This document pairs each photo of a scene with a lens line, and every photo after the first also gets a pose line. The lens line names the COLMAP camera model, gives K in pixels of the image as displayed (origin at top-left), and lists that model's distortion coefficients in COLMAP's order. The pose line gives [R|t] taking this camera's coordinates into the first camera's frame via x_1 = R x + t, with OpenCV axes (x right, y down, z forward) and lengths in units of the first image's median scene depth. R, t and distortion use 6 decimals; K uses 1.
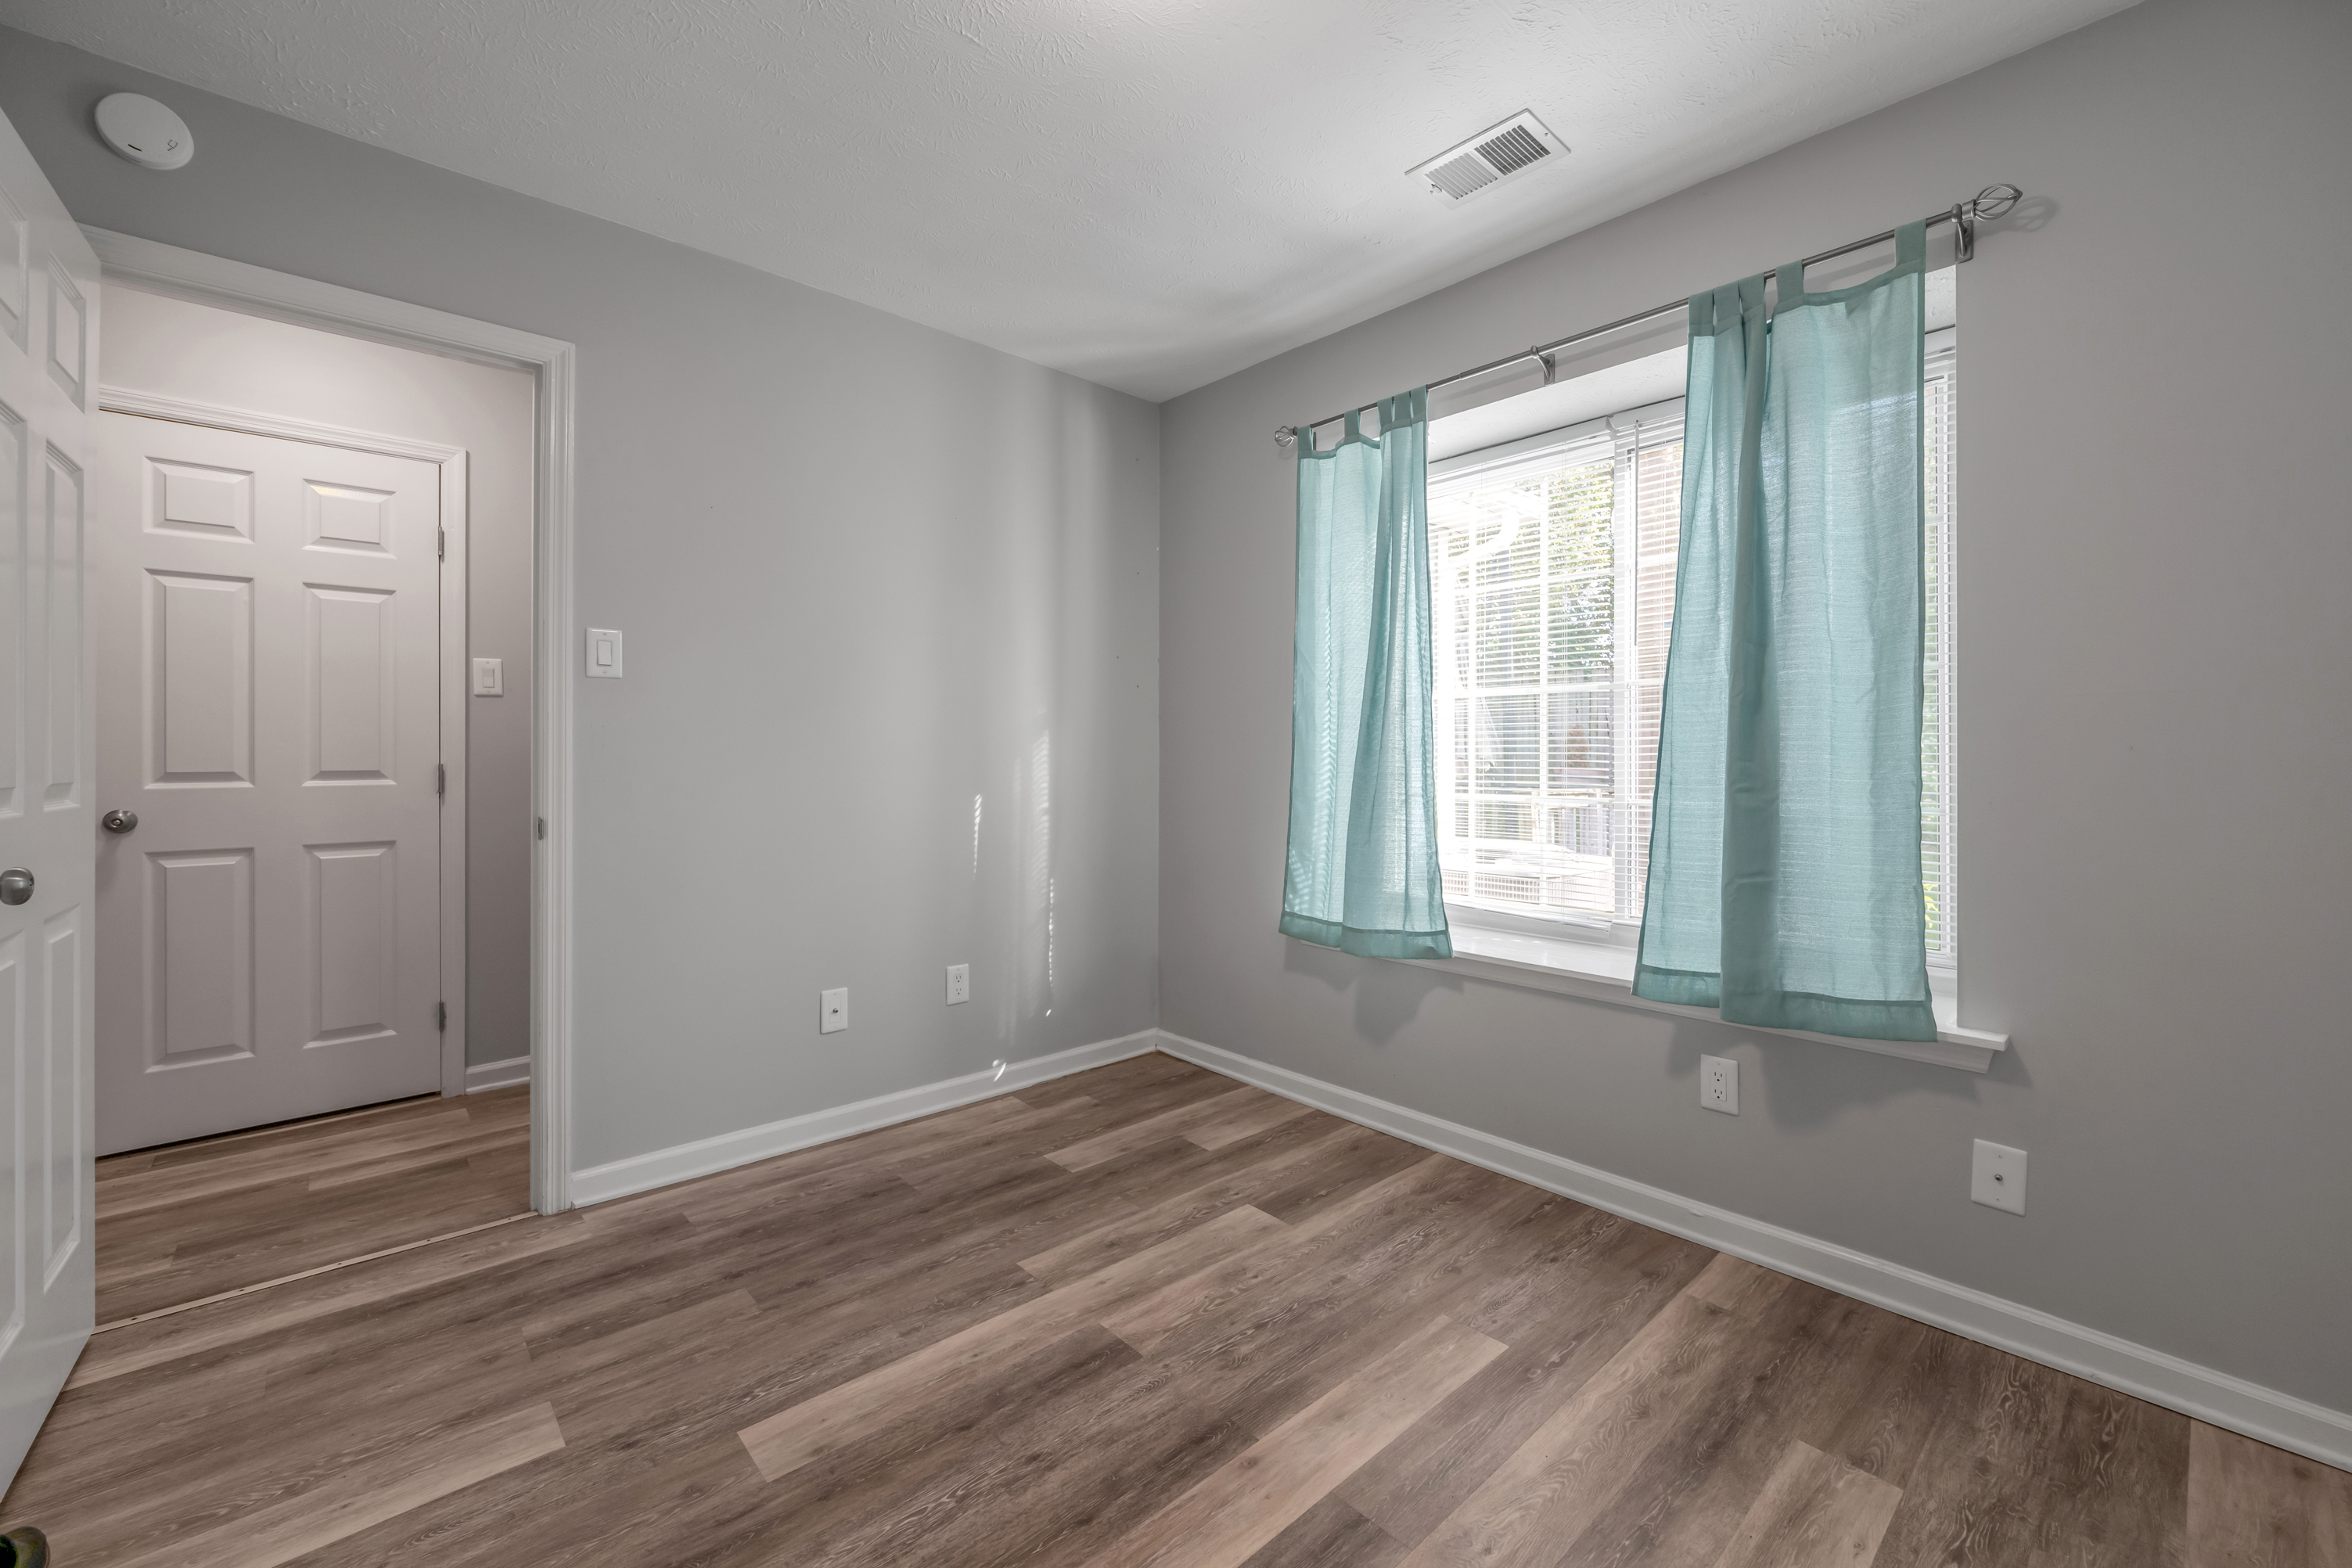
lens RADIAL K [[947.0, 0, 1166.3], [0, 947.0, 755.7], [0, 0, 1]] dist [-0.000870, 0.000121]
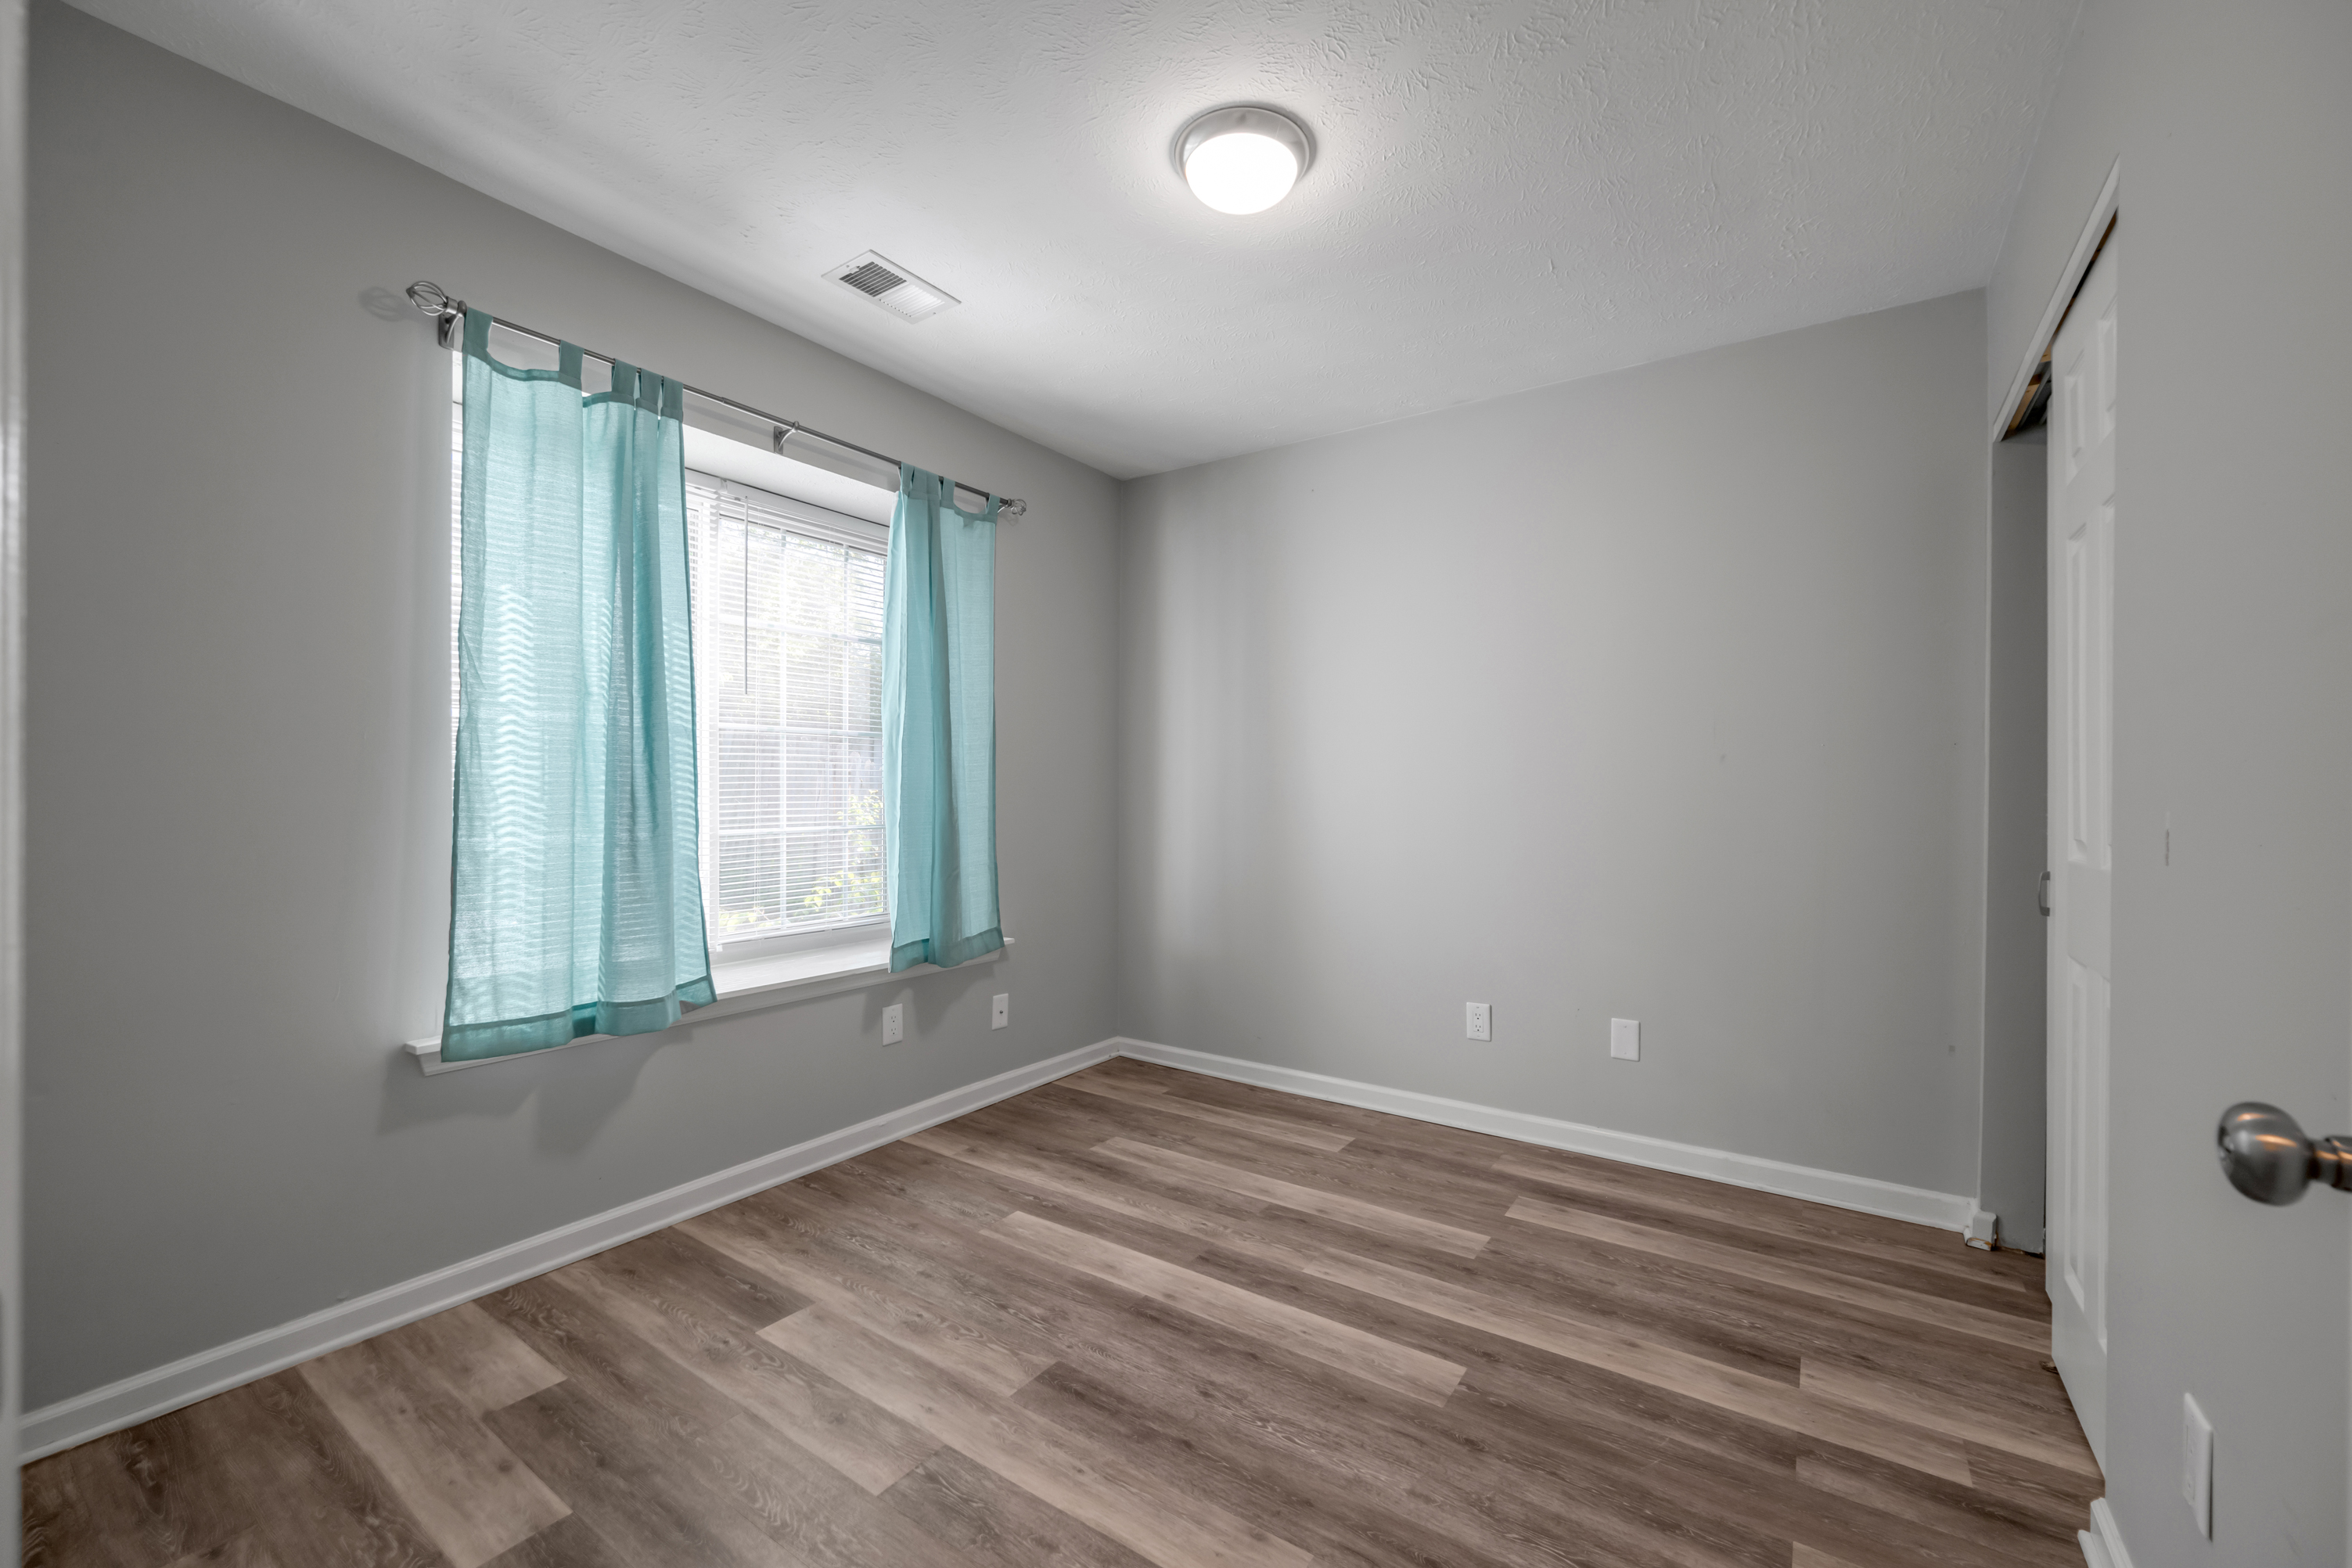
lens RADIAL K [[947.0, 0, 1183.0], [0, 947.0, 800.8], [0, 0, 1]] dist [-0.000870, 0.000121]
pose [[-0.246890, -0.012952, 0.968957, -0.862507], [-0.006102, 0.999912, 0.011811, -0.006447], [-0.969024, -0.002996, -0.246947, 0.900469]]
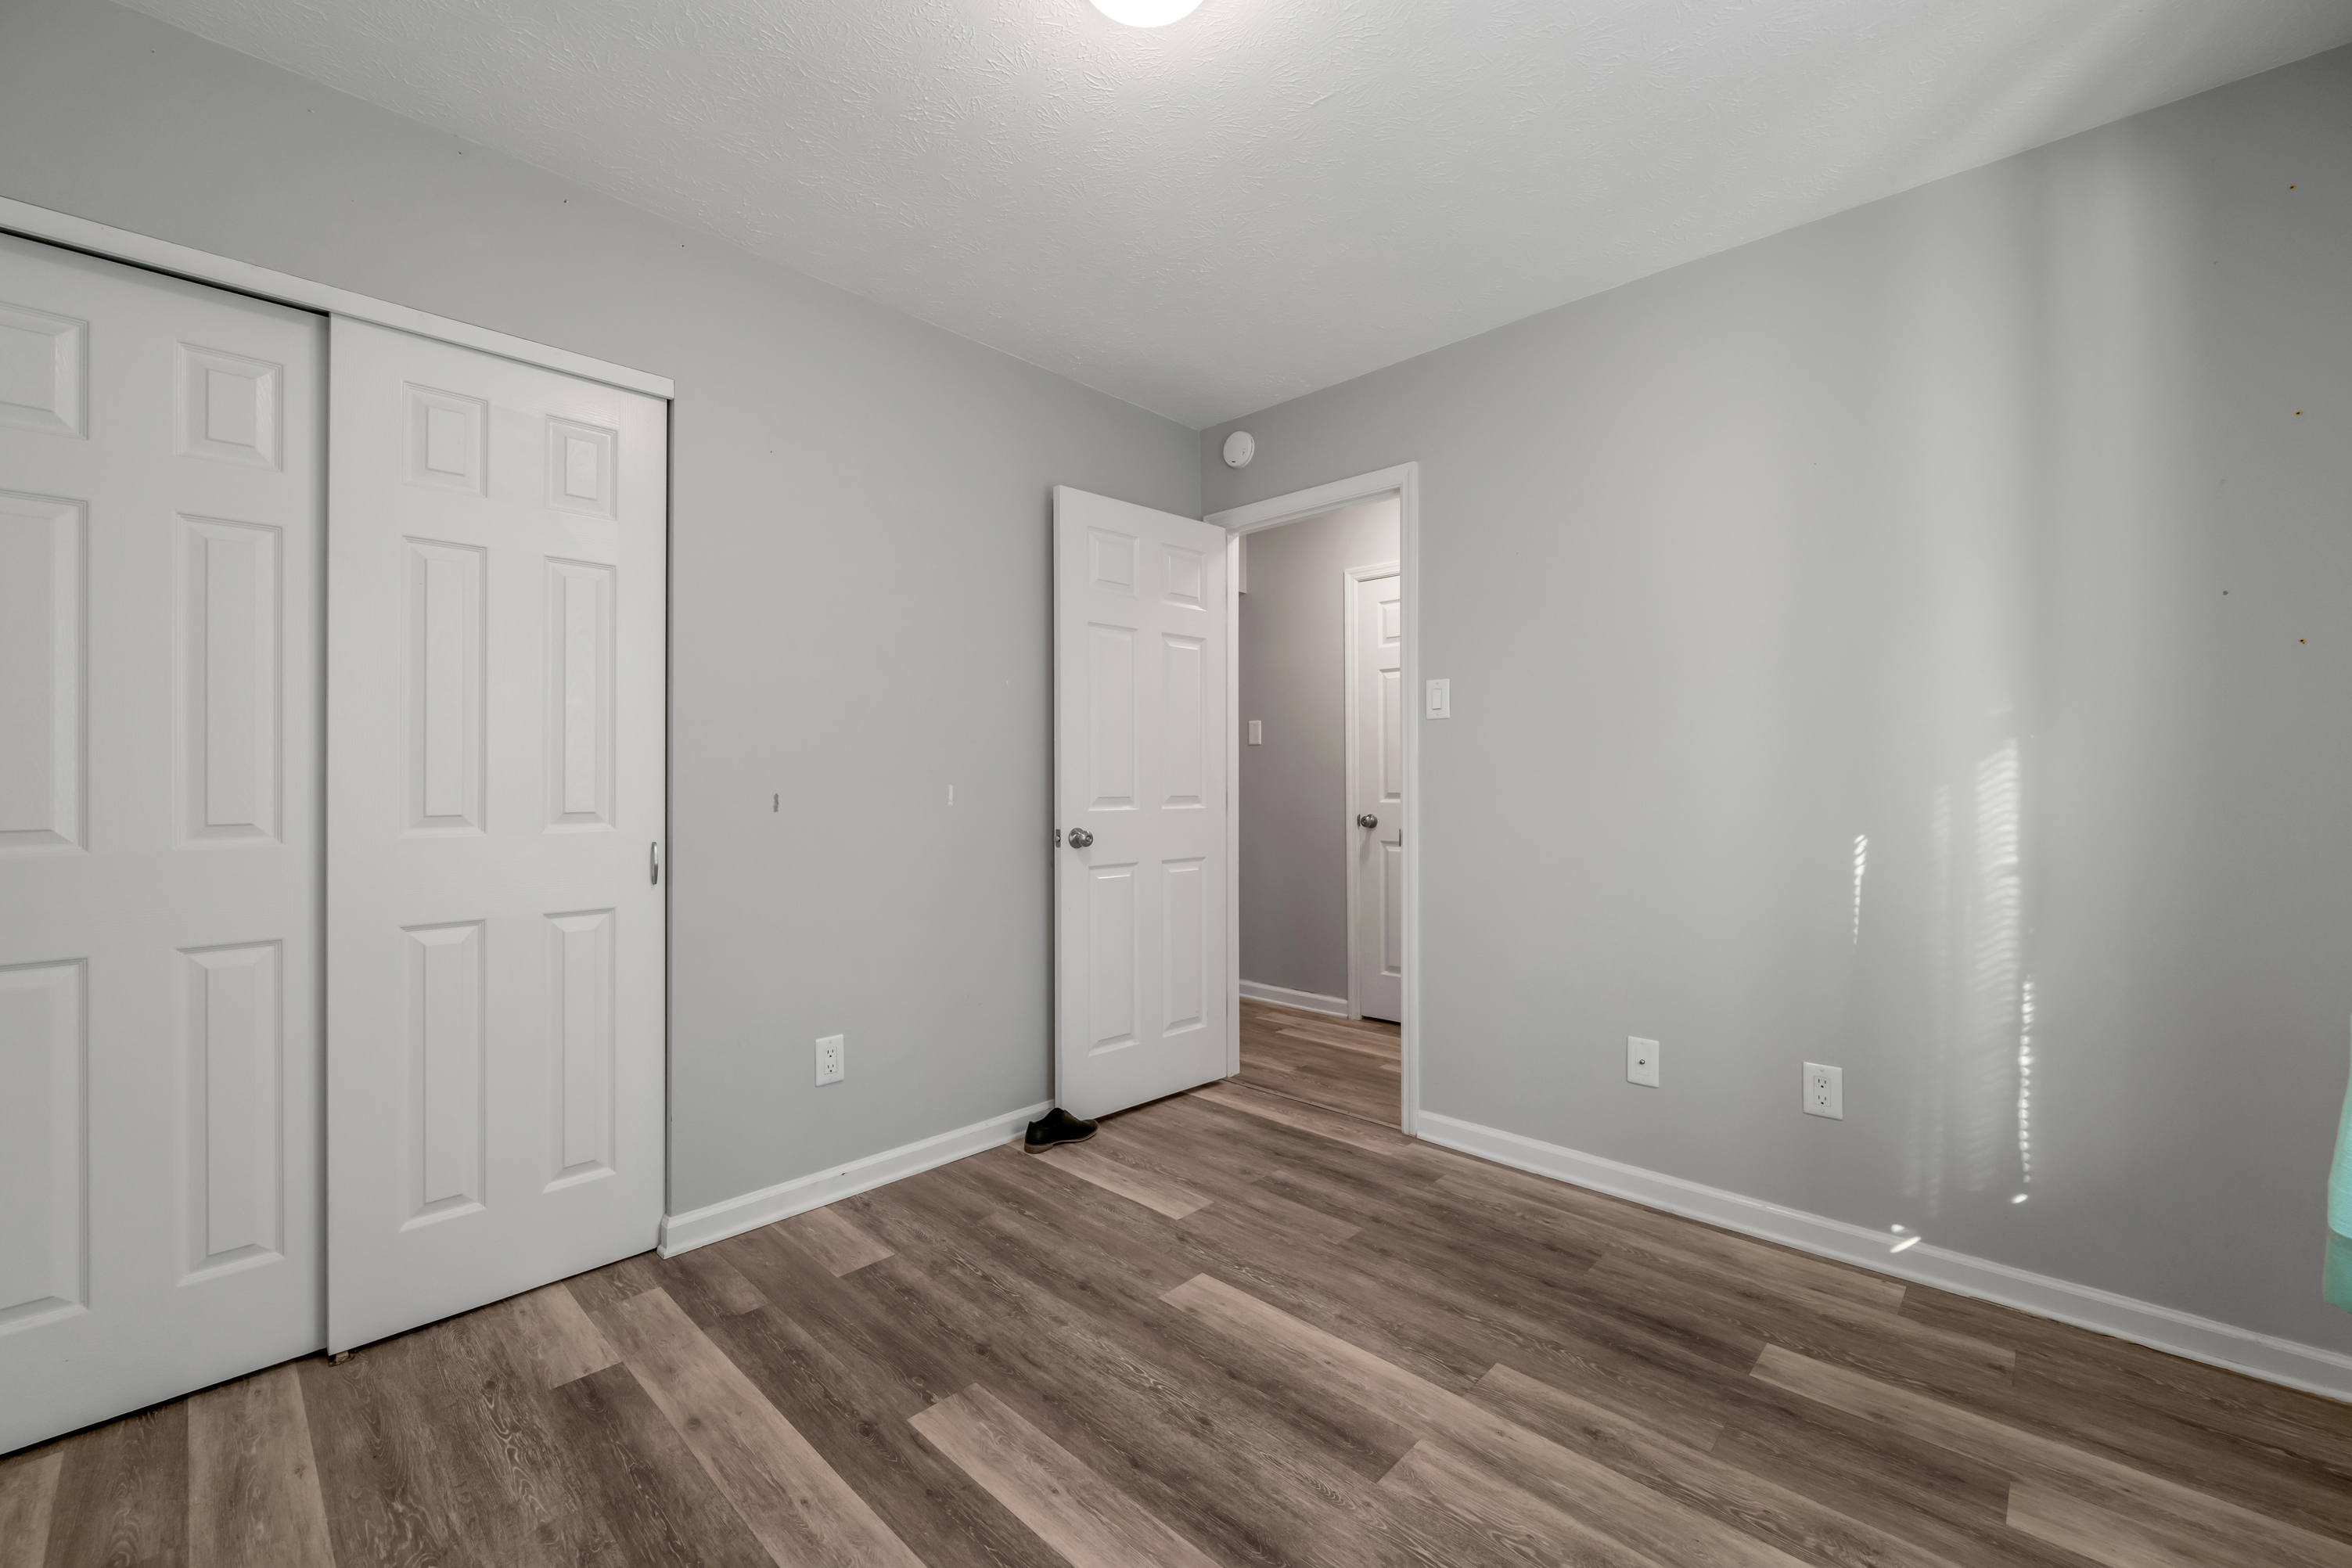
lens RADIAL K [[947.0, 0, 1174.1], [0, 947.0, 771.4], [0, 0, 1]] dist [-0.000870, 0.000121]
pose [[0.086057, -0.013566, -0.996198, 0.654674], [0.001831, 0.999908, -0.013458, 0.002340], [0.996289, -0.000666, 0.086074, 0.594106]]
